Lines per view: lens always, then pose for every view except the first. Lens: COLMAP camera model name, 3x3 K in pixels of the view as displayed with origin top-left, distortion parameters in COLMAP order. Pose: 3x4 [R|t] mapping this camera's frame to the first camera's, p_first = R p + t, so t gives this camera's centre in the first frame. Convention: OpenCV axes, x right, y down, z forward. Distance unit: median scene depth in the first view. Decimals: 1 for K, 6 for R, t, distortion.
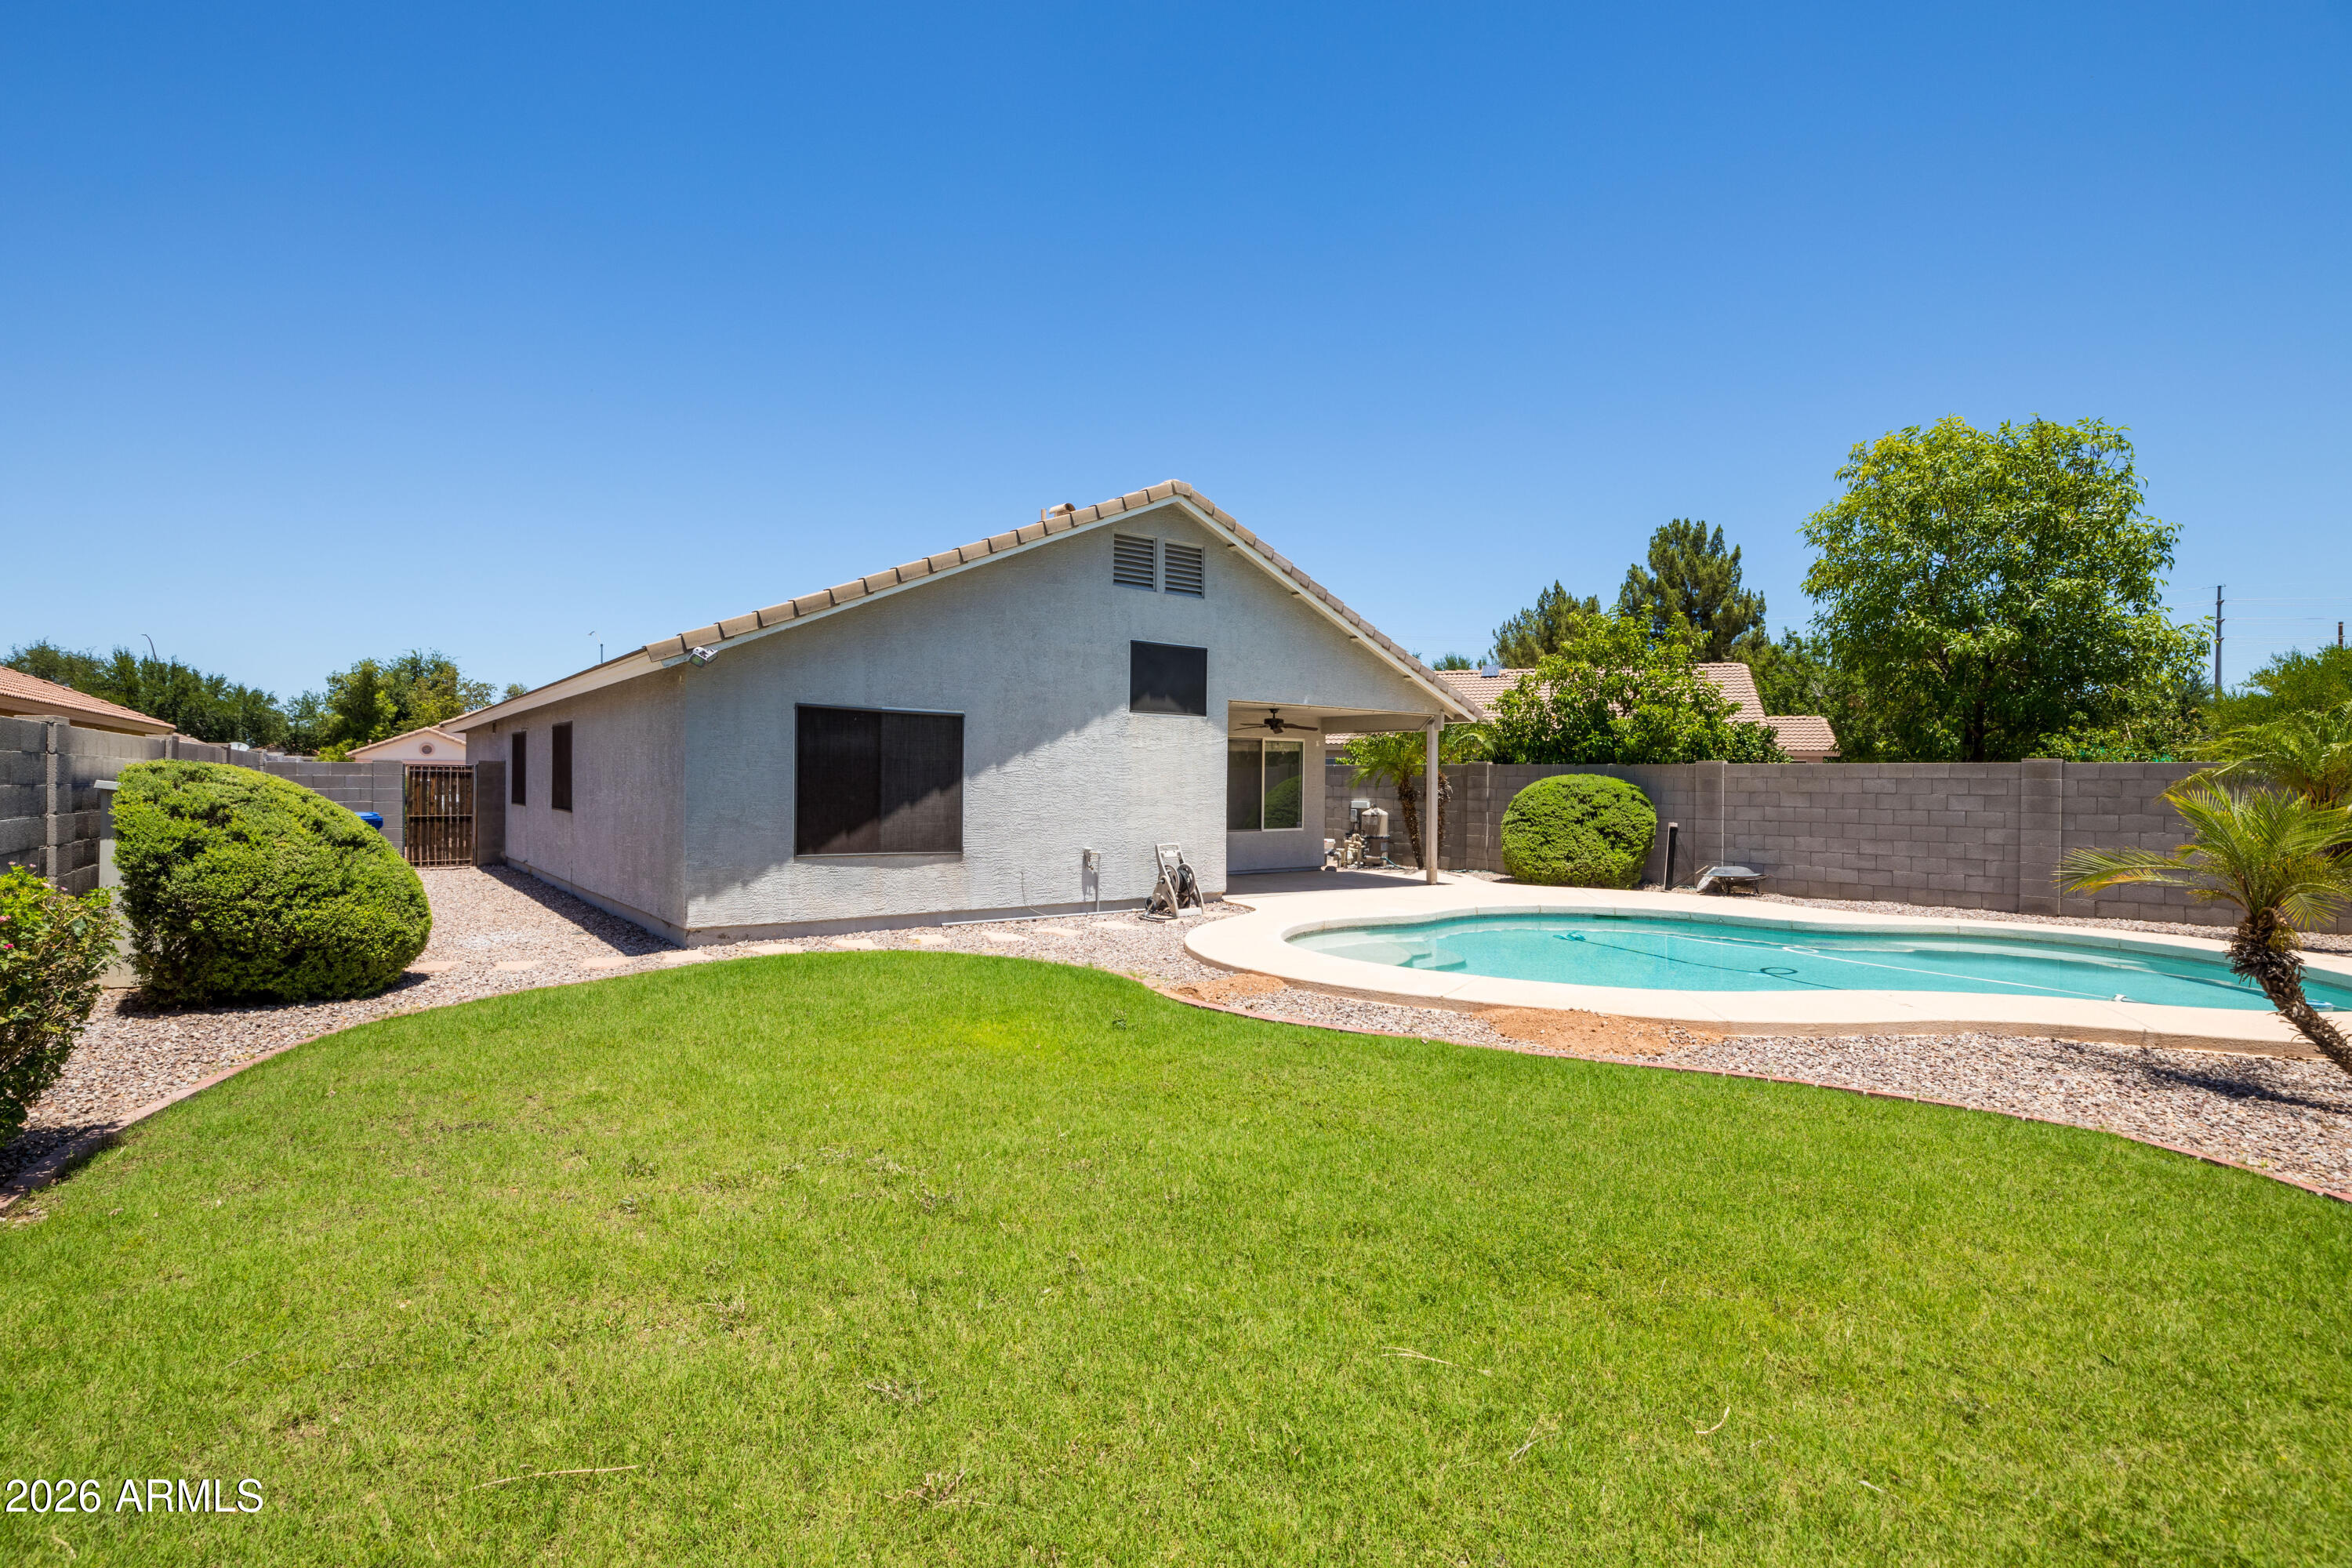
lens RADIAL K [[1097.2, 0, 1159.1], [0, 1097.2, 789.8], [0, 0, 1]] dist [-0.004333, 0.000990]
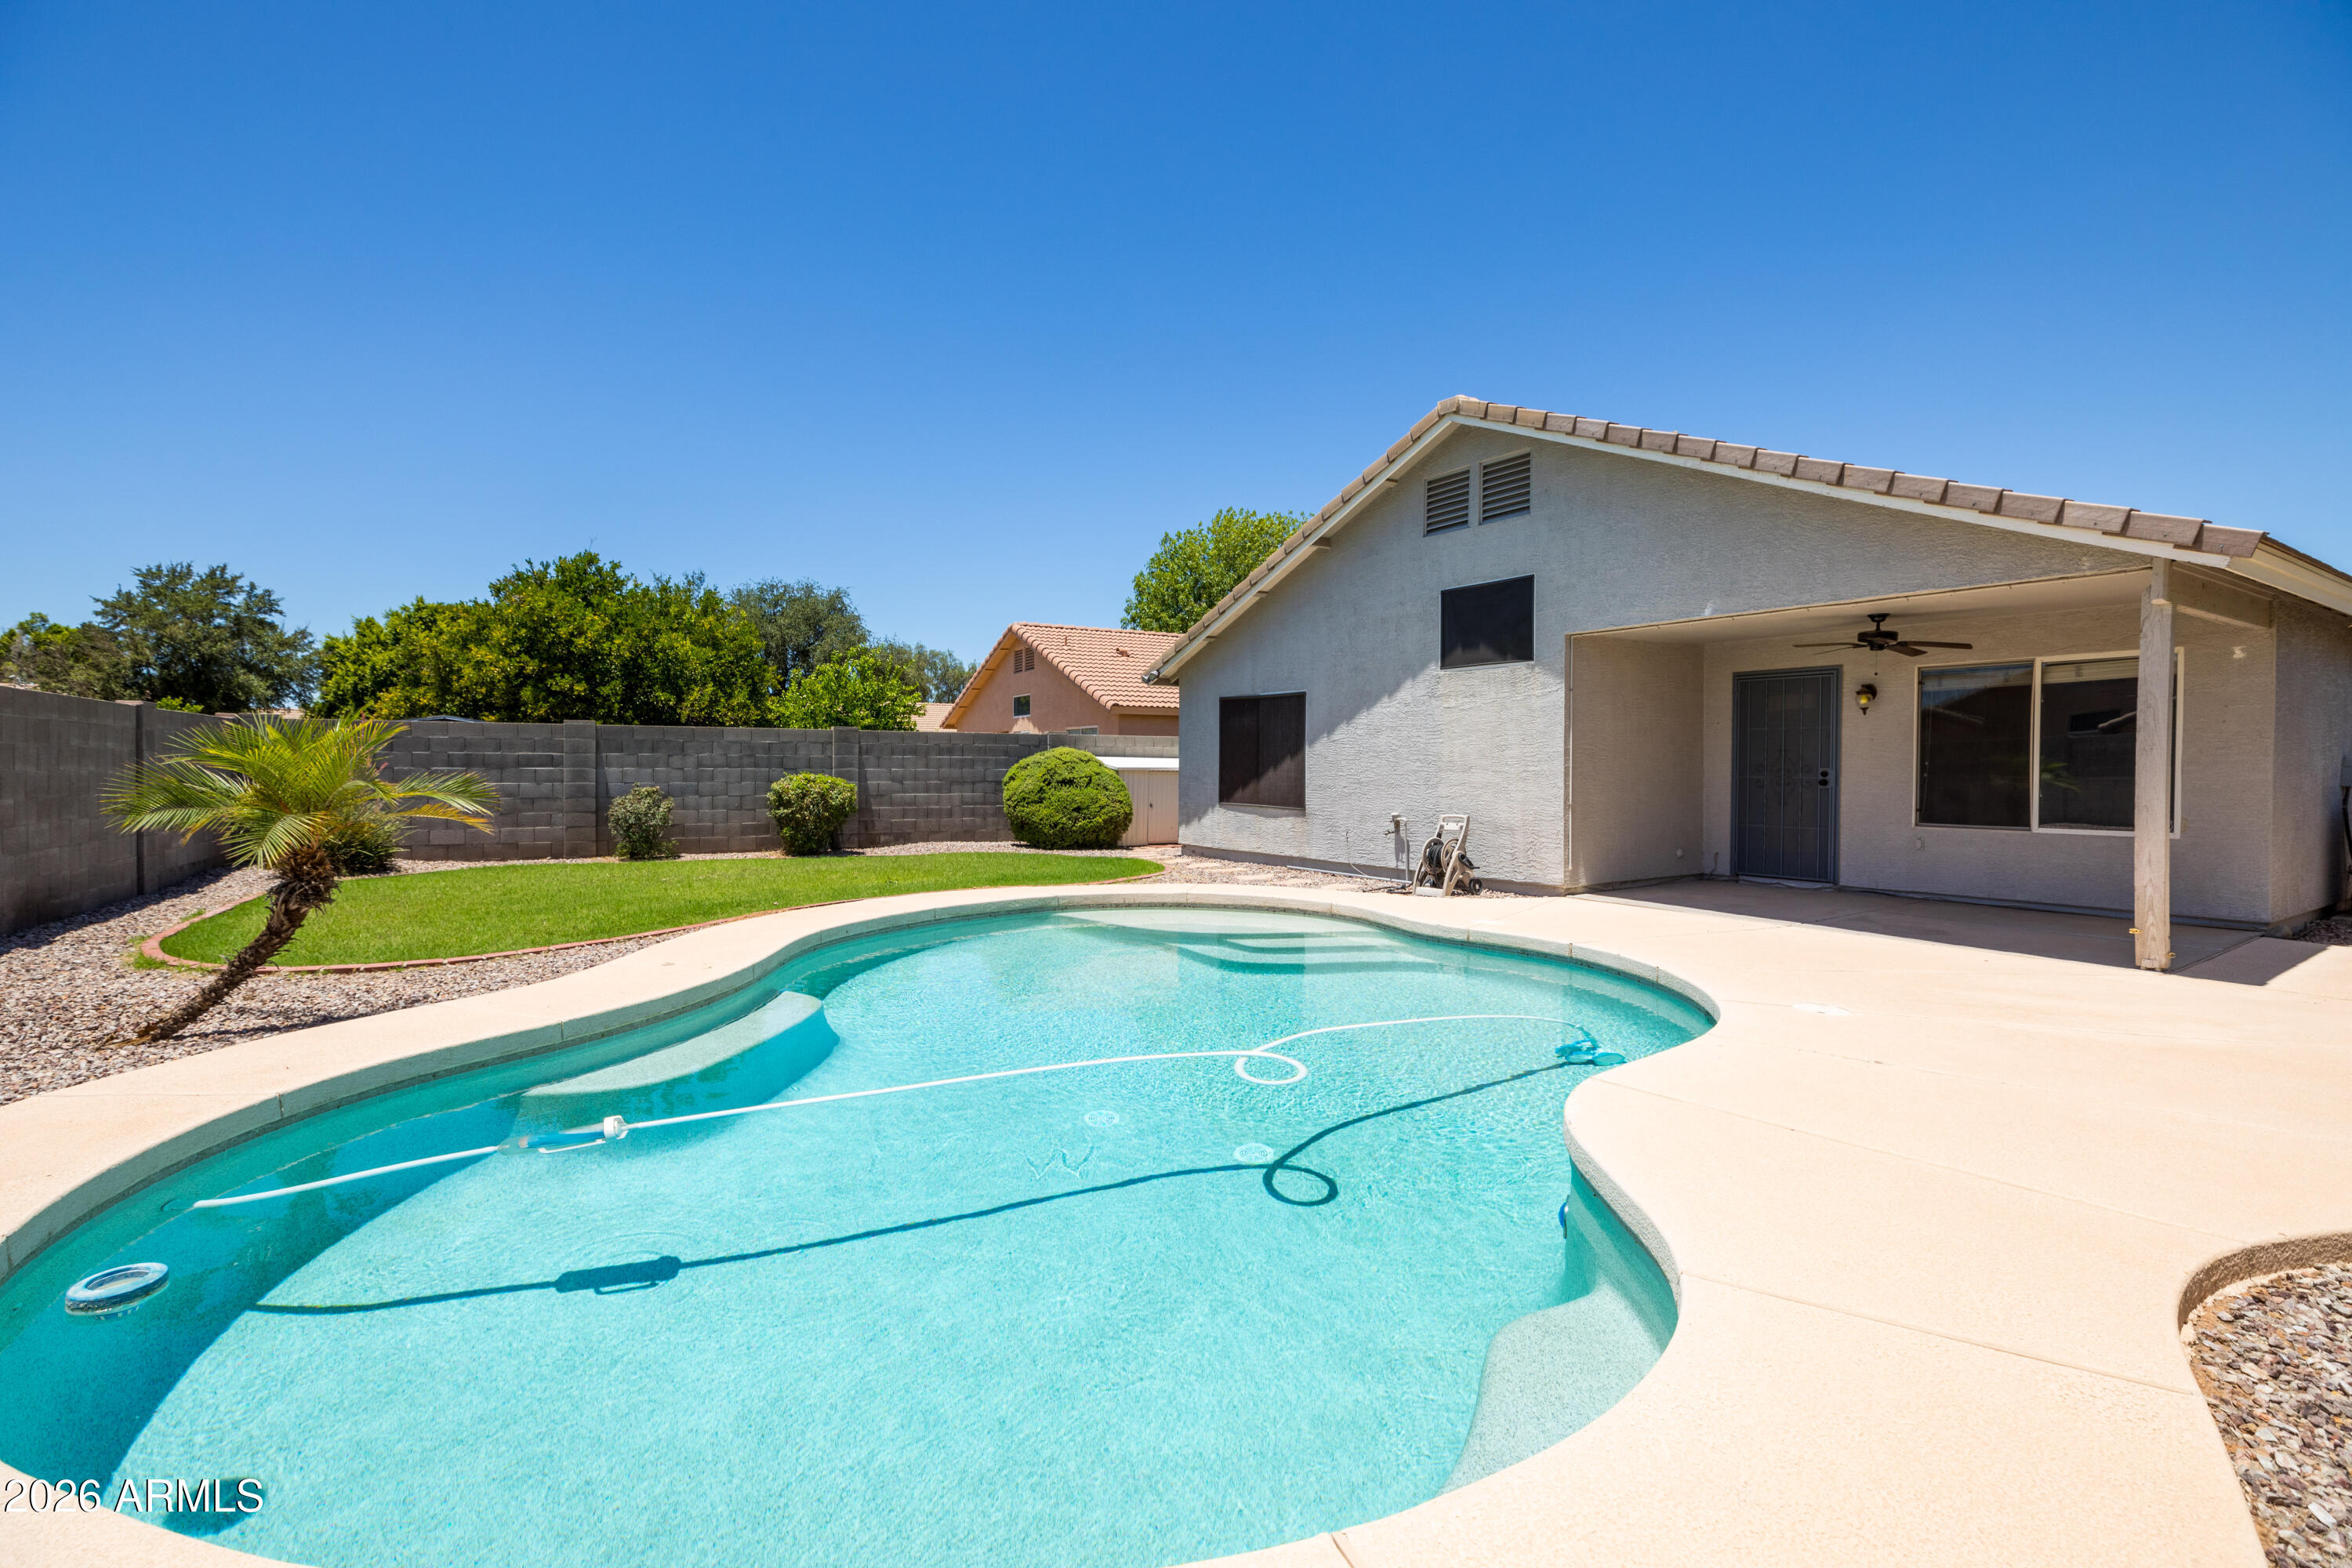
lens RADIAL K [[1052.1, 0, 1154.5], [0, 1052.1, 782.3], [0, 0, 1]] dist [-0.000291, 0.002708]
pose [[-0.065405, 0.007269, -0.997832, 0.809899], [-0.010103, 0.999917, 0.007946, 0.017449], [0.997808, 0.010601, -0.065326, 0.767722]]
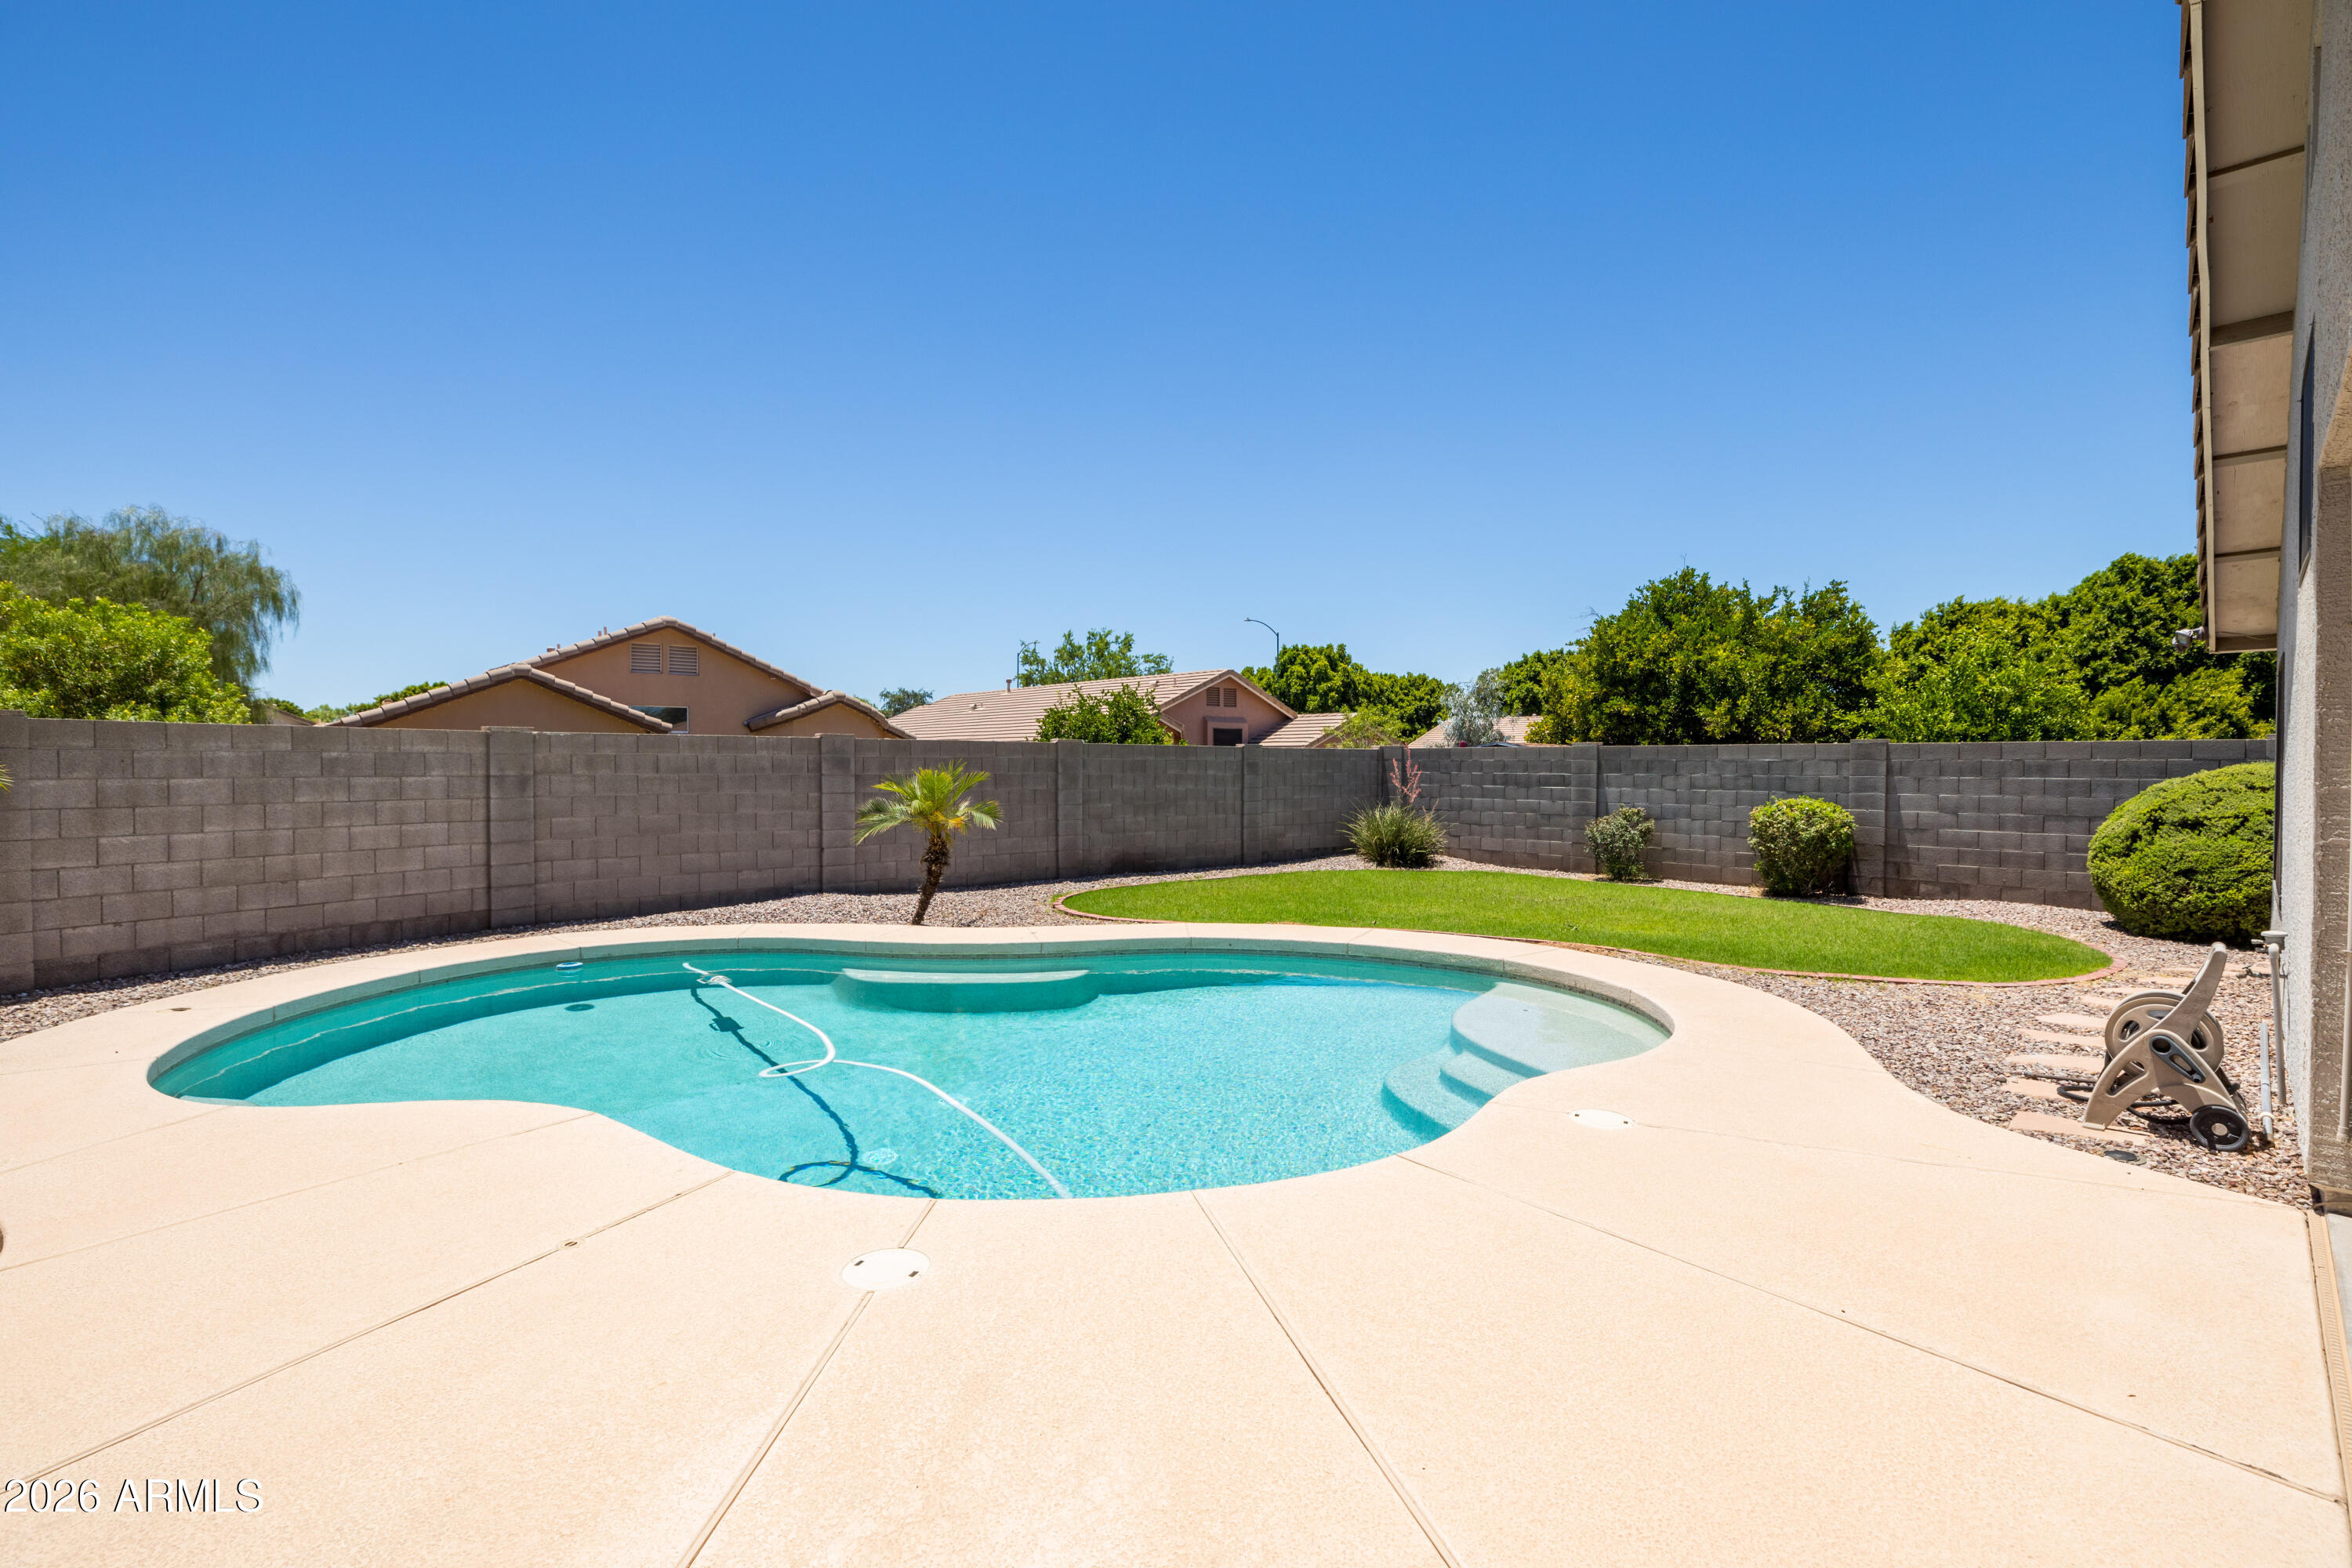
lens RADIAL K [[1097.2, 0, 1157.4], [0, 1097.2, 778.6], [0, 0, 1]] dist [-0.004333, 0.000990]
pose [[-0.990089, -0.009824, -0.140100, 0.380948], [-0.012334, 0.999778, 0.017059, -0.007805], [0.139902, 0.018618, -0.989990, 1.231581]]
